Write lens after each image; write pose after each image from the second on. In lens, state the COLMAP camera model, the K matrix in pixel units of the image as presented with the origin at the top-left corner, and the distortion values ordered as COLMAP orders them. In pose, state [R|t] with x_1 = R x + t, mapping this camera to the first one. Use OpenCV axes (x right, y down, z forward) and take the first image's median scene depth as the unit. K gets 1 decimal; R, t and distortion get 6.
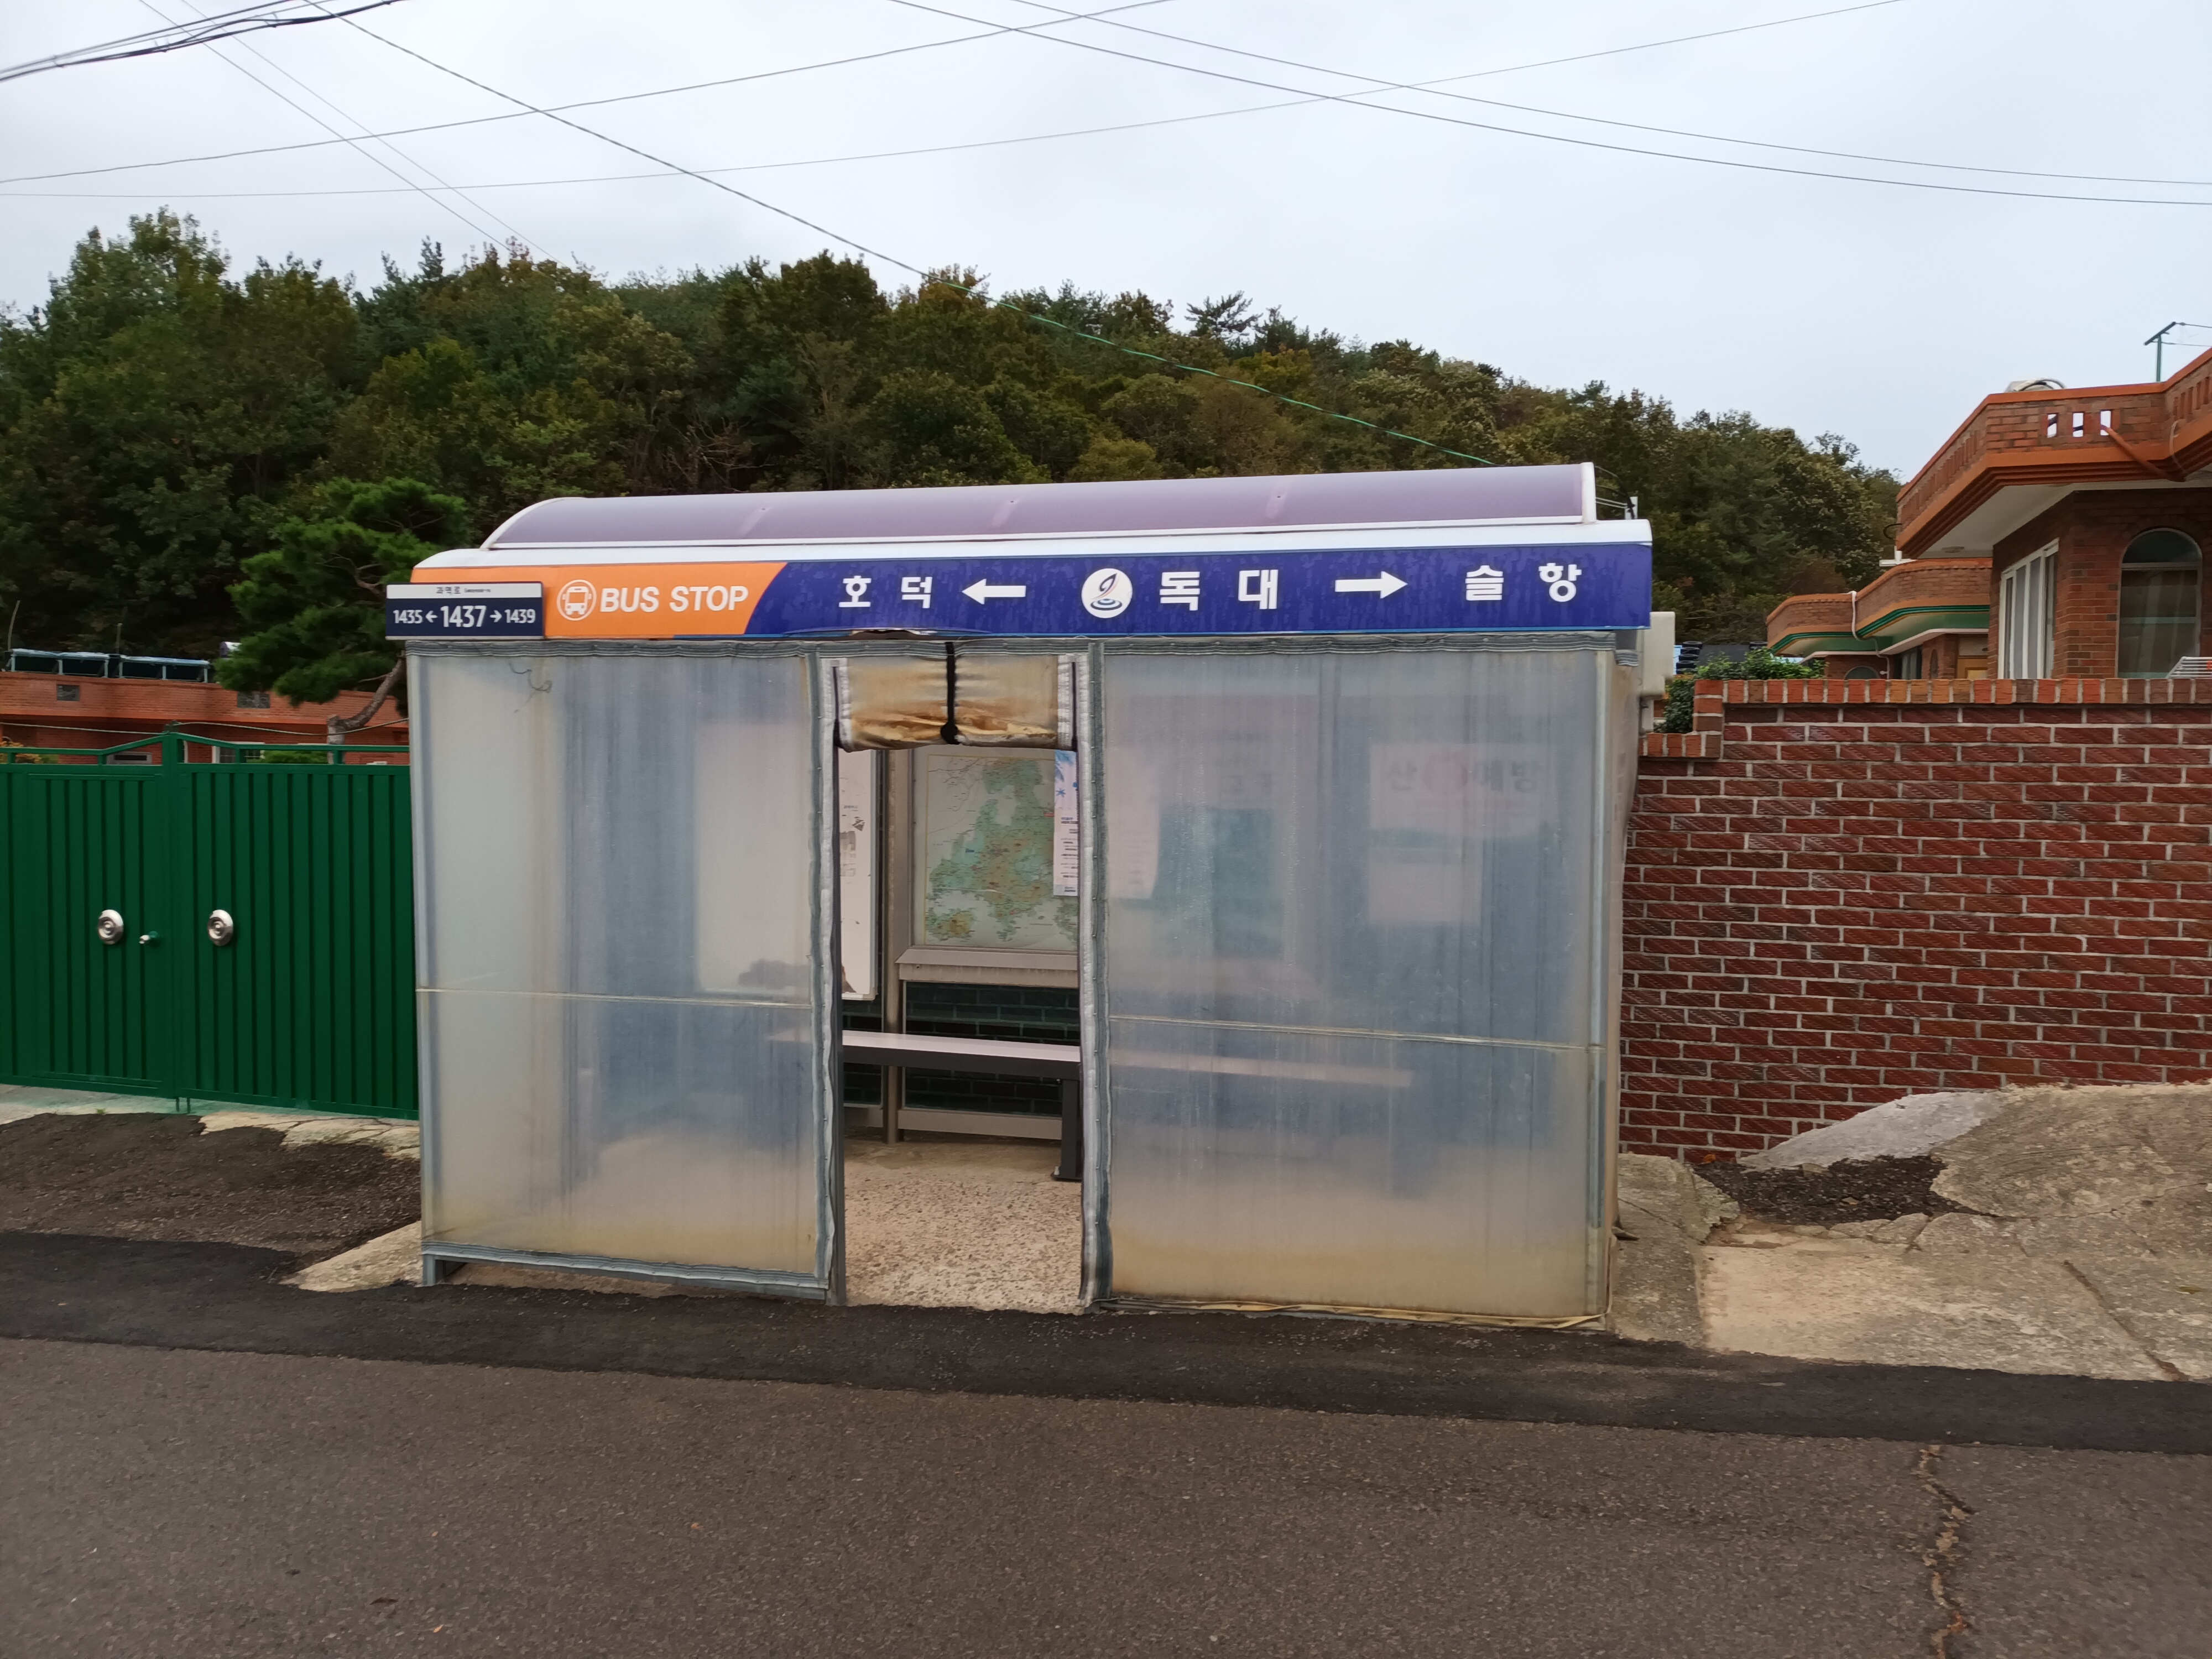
lens RADIAL K [[1573.2, 0, 1106.0], [0, 1573.2, 829.5], [0, 0, 1]] dist [0.072181, -0.062099]
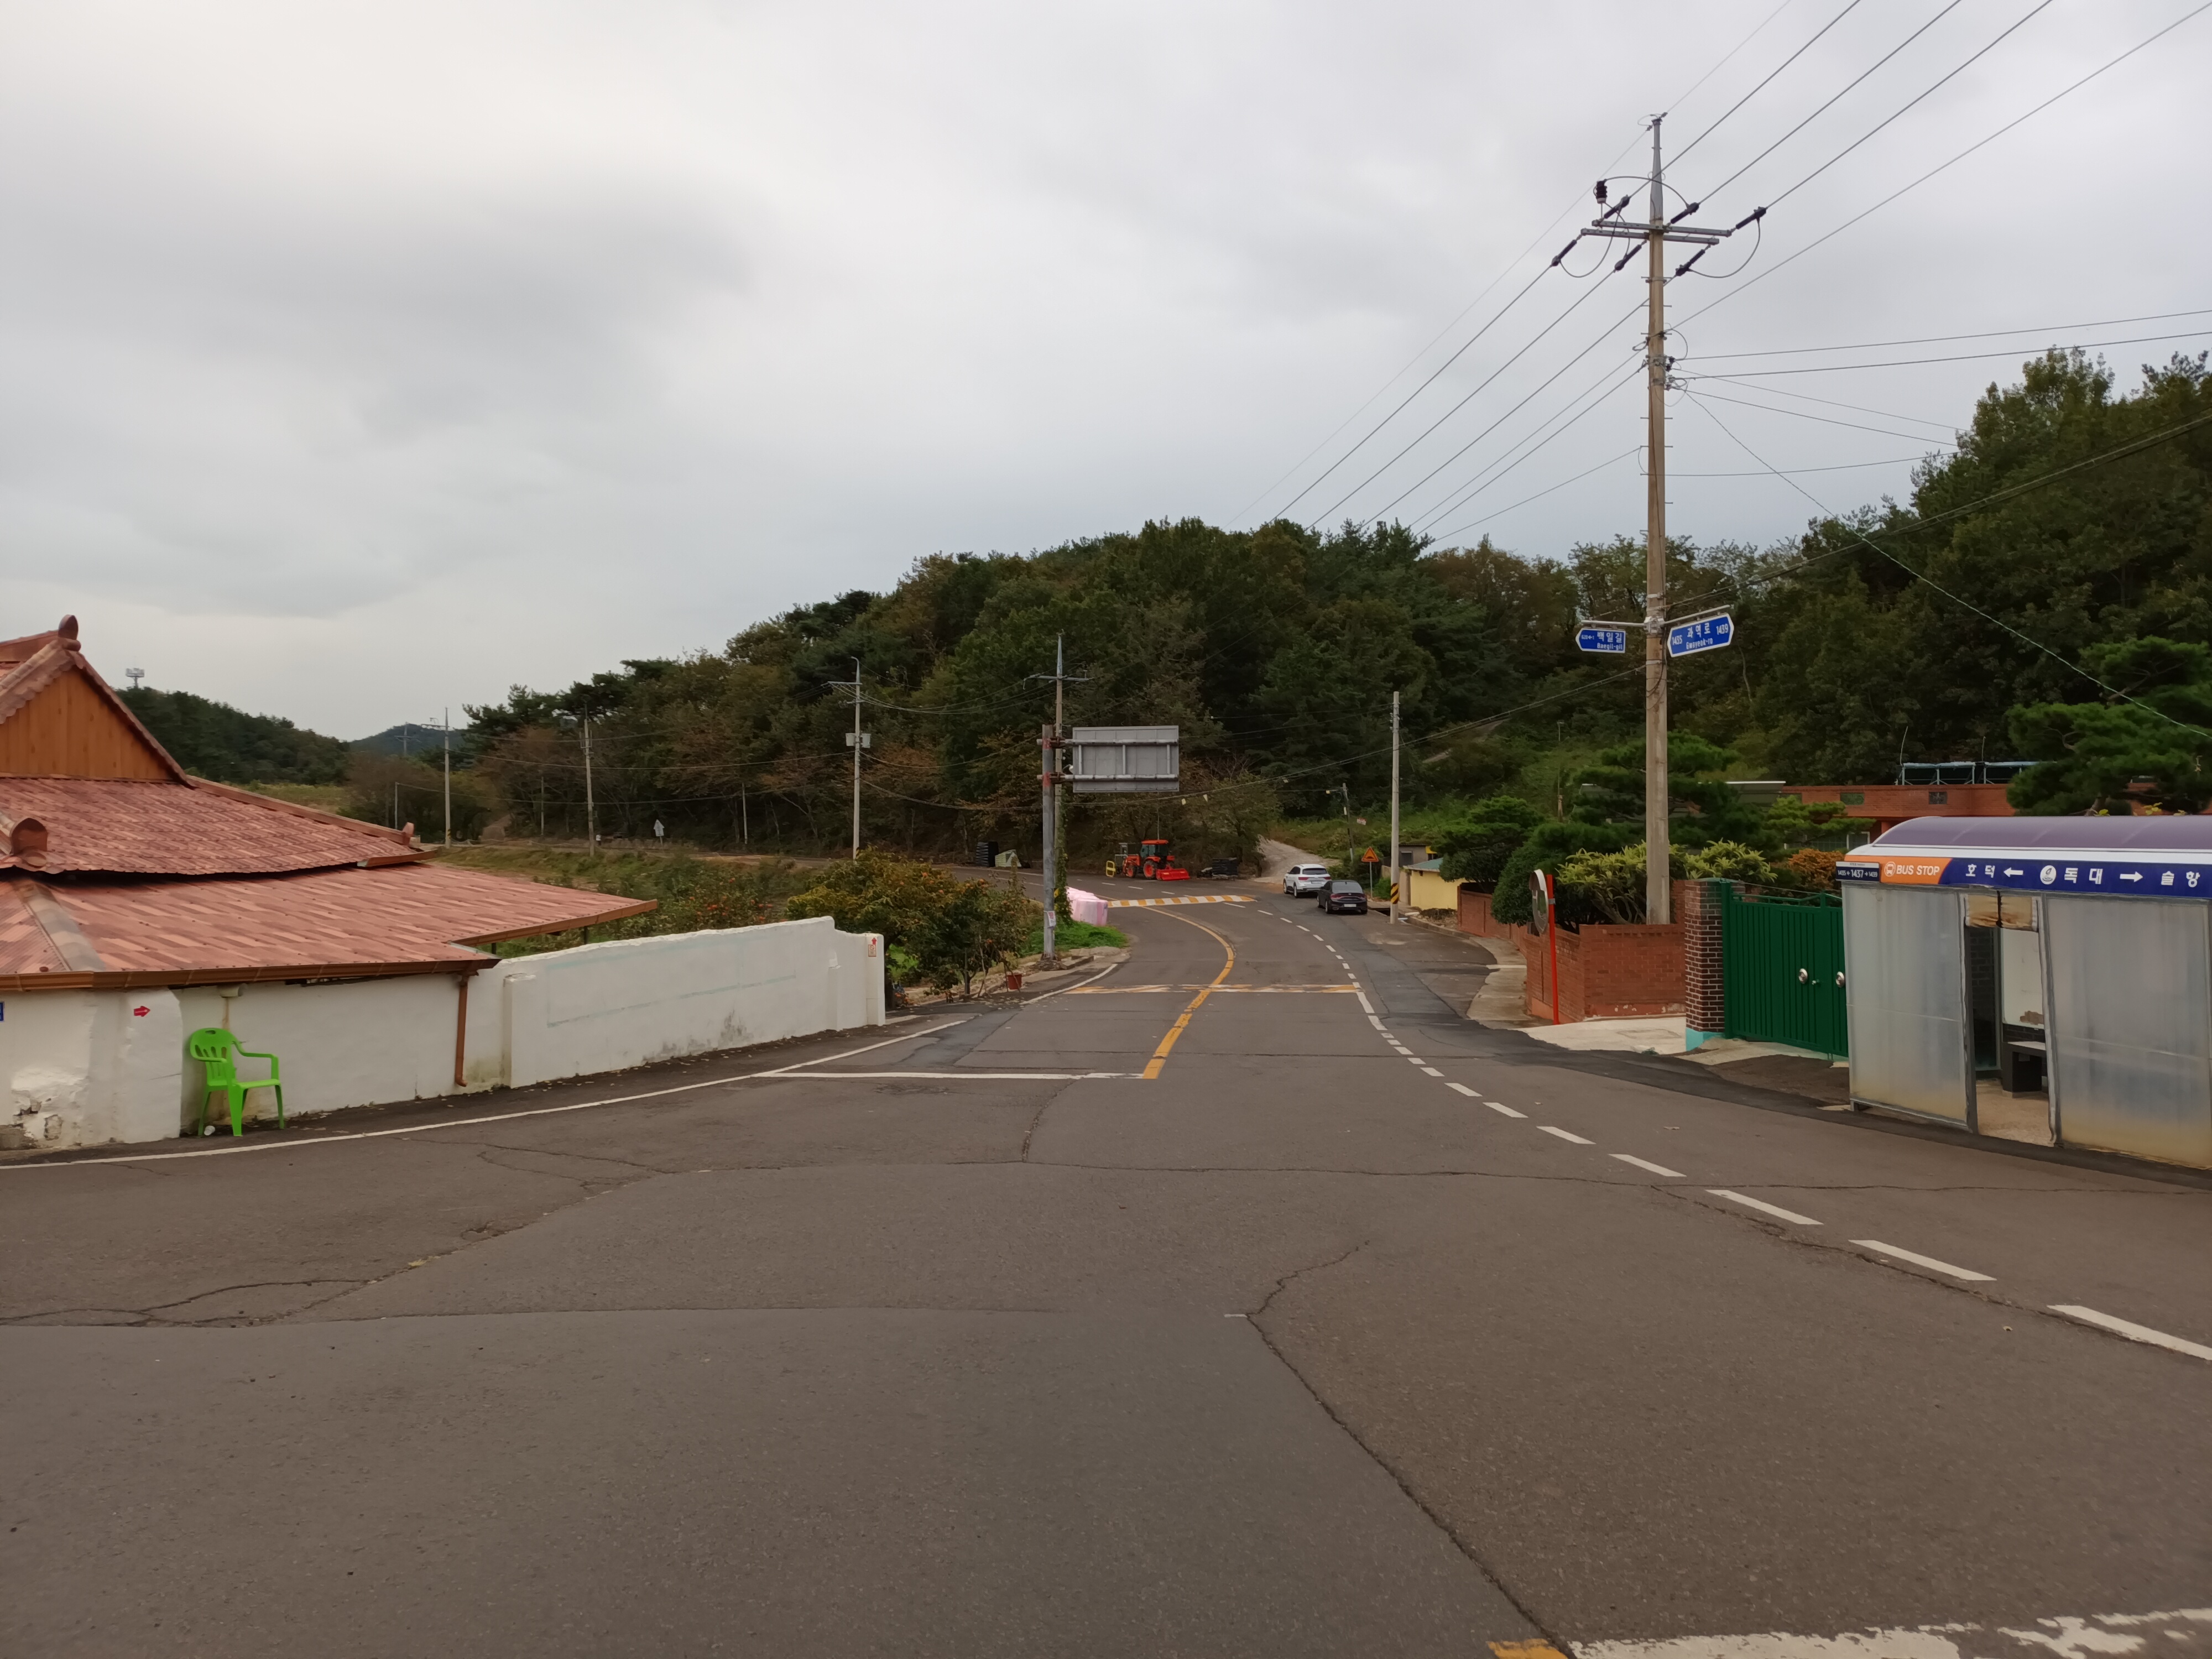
lens RADIAL K [[1573.2, 0, 1106.0], [0, 1573.2, 829.5], [0, 0, 1]] dist [0.072181, -0.062099]
pose [[0.460454, -0.015457, -0.887549, 1.501338], [-0.017857, 0.999485, -0.026671, -0.112051], [0.887504, 0.028130, 0.459941, -1.499383]]
